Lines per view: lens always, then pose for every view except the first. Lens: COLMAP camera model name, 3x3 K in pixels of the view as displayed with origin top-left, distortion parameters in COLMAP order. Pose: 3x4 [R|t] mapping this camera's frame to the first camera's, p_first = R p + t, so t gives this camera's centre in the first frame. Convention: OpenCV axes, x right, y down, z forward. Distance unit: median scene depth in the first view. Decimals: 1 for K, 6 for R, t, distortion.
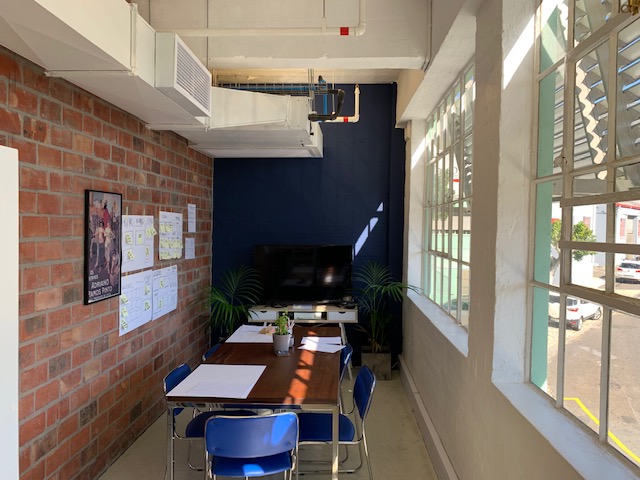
lens RADIAL K [[489.6, 0, 334.7], [0, 489.6, 238.6], [0, 0, 1]] dist [0.040502, -0.089787]
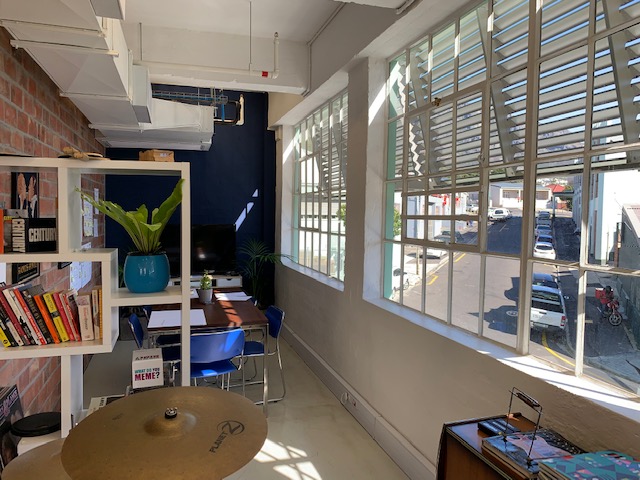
lens RADIAL K [[489.6, 0, 334.7], [0, 489.6, 238.6], [0, 0, 1]] dist [0.040502, -0.089787]
pose [[0.940441, -0.013326, 0.339696, -0.195836], [0.003935, 0.999591, 0.028319, 0.020163], [-0.339934, -0.025295, 0.940109, -0.316024]]
